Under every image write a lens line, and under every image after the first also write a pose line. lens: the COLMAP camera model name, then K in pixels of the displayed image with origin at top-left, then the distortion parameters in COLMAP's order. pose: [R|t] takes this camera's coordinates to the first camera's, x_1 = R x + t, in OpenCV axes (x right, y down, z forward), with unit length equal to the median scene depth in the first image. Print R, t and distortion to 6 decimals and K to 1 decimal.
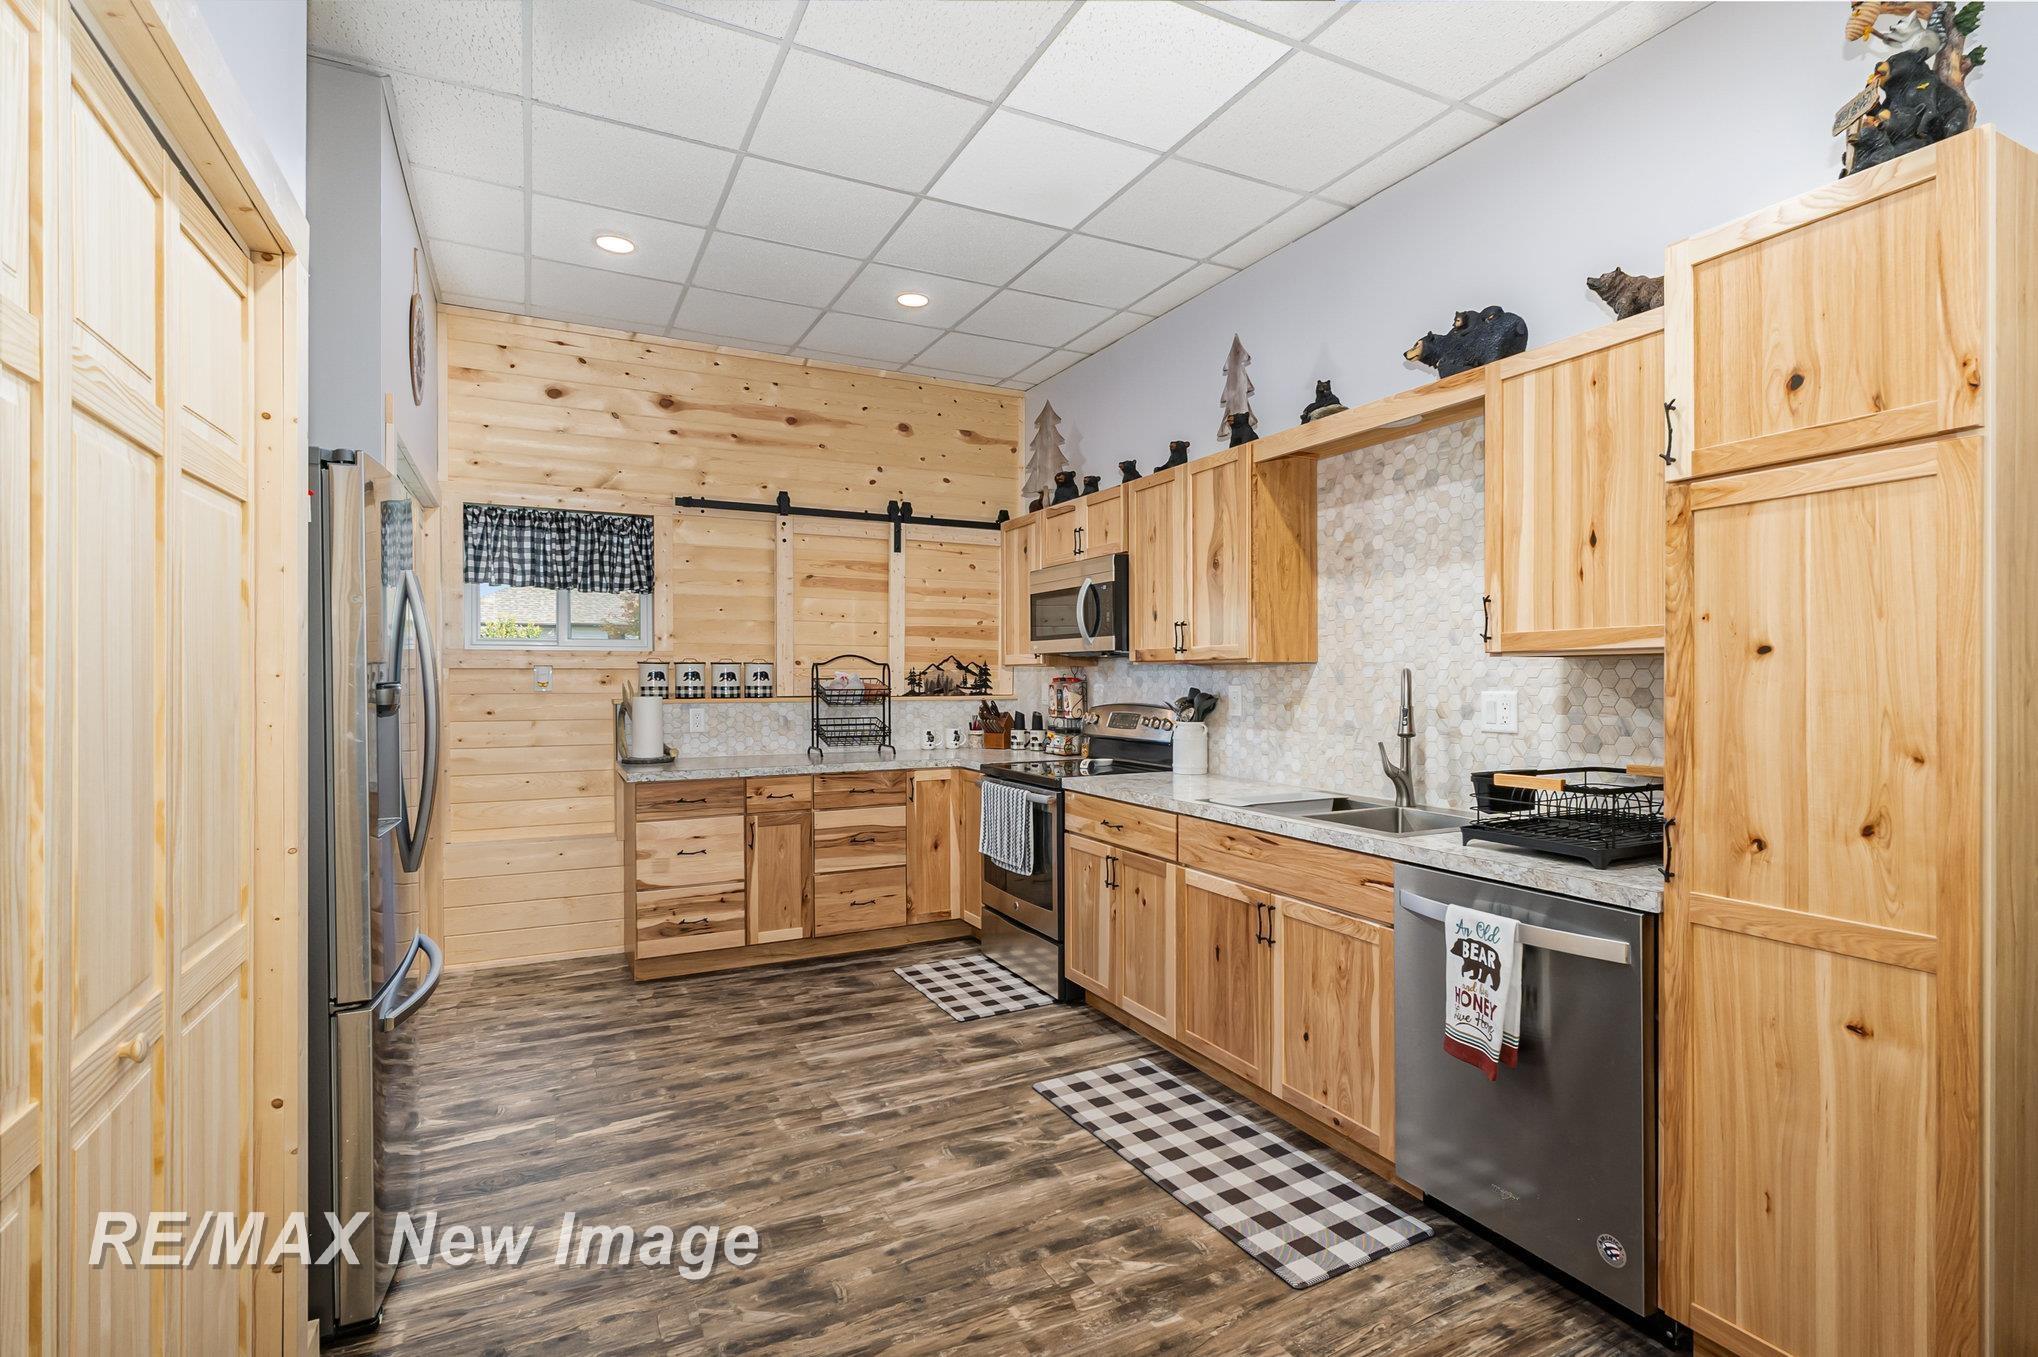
lens RADIAL K [[970.6, 0, 1019.5], [0, 970.6, 672.6], [0, 0, 1]] dist [-0.002270, 0.000741]
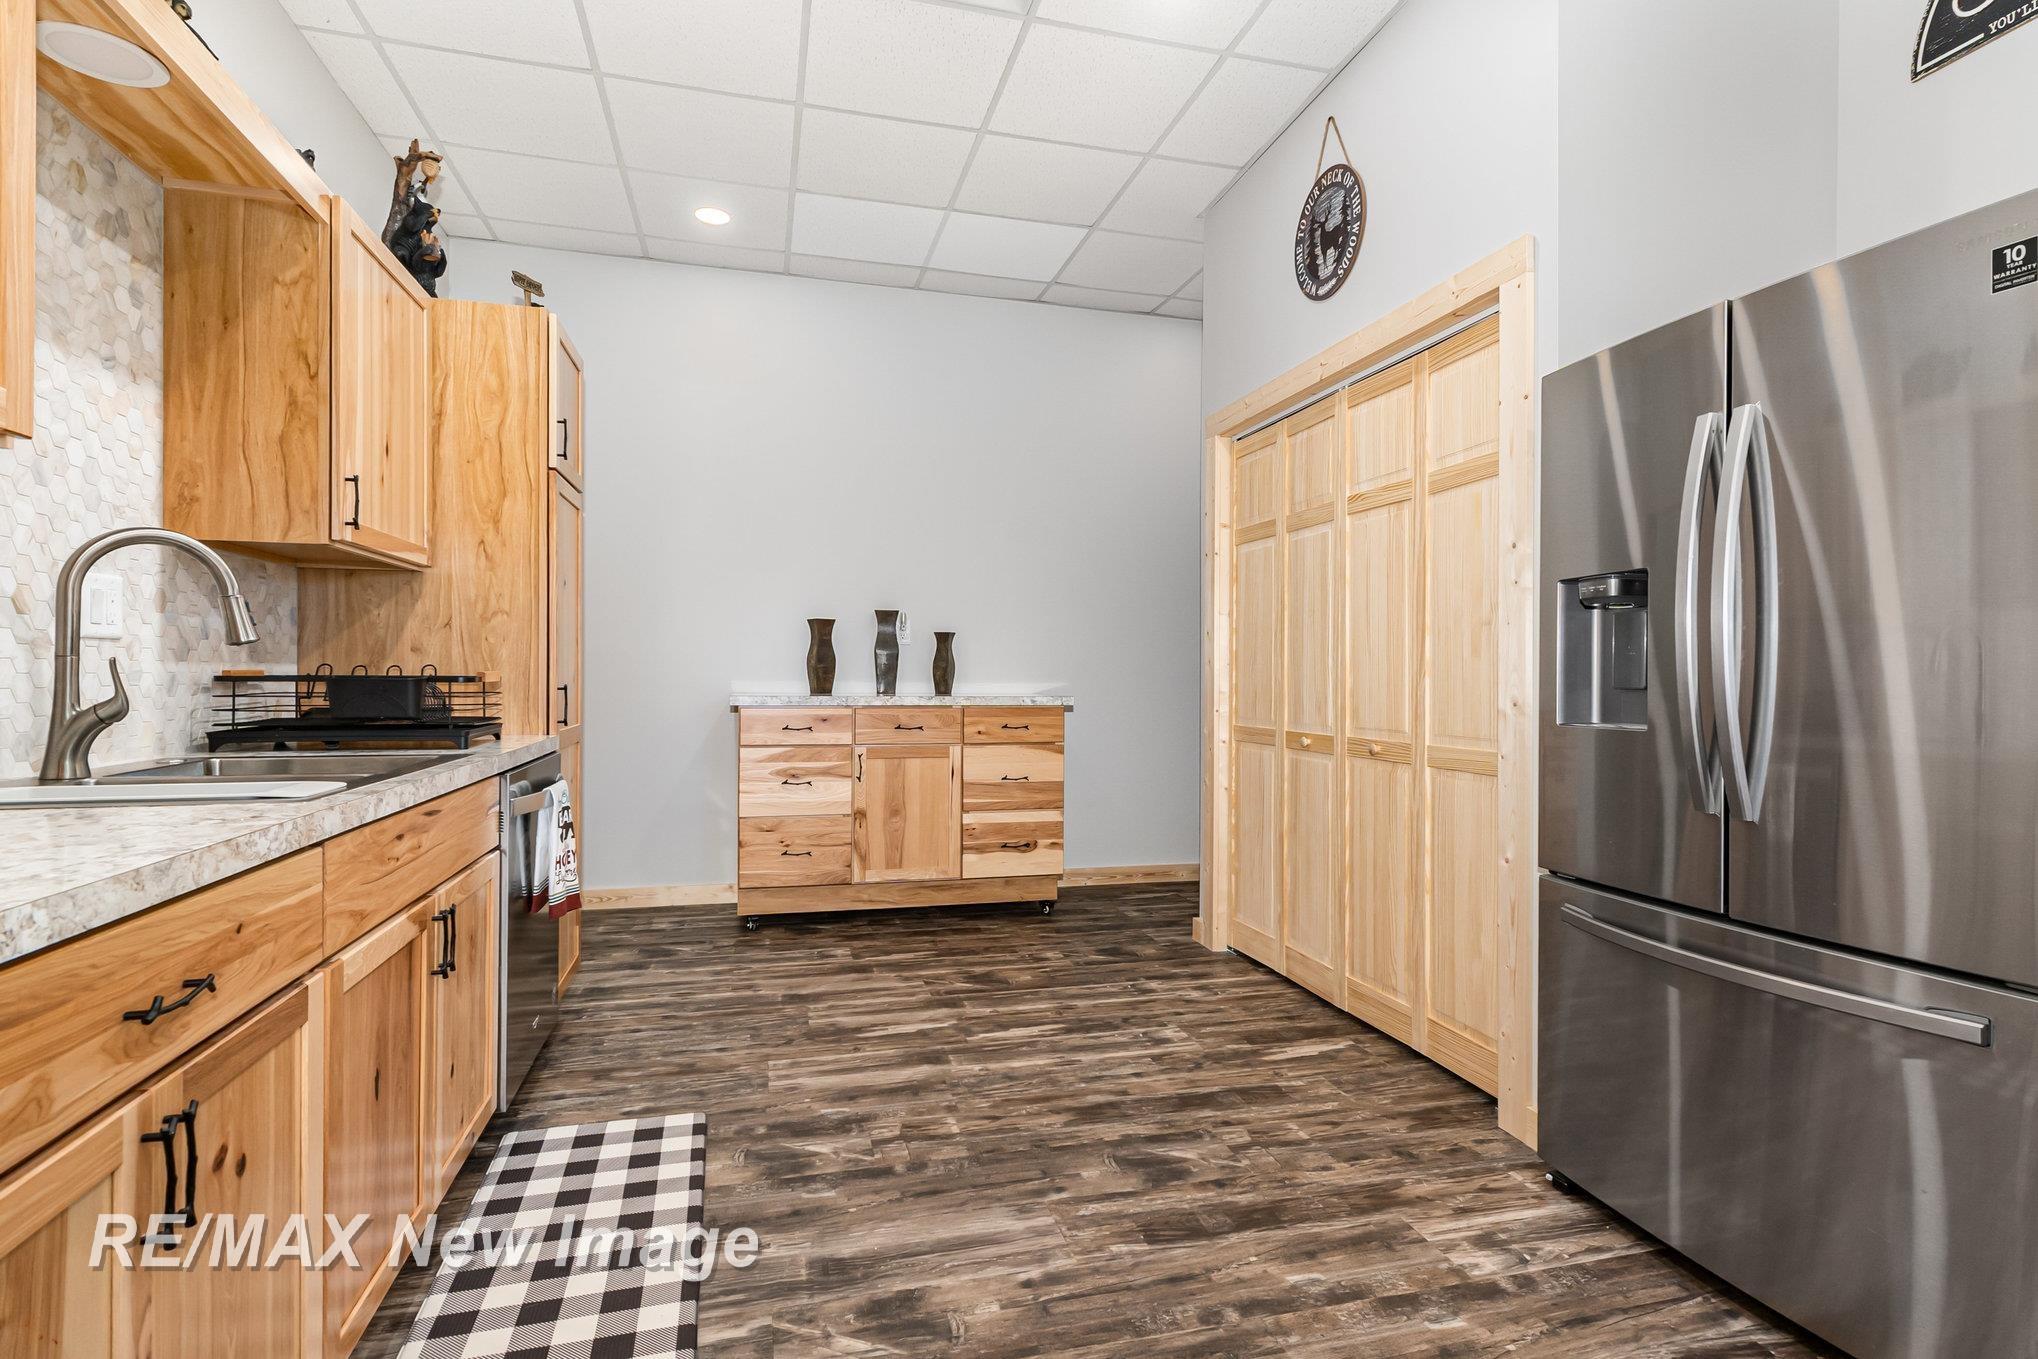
lens RADIAL K [[970.6, 0, 1013.2], [0, 970.6, 673.4], [0, 0, 1]] dist [-0.002270, 0.000741]
pose [[-0.977710, -0.003645, 0.209927, -0.271472], [-0.003715, 0.999993, 0.000057, 0.113107], [-0.209926, -0.000724, -0.977717, 1.849212]]
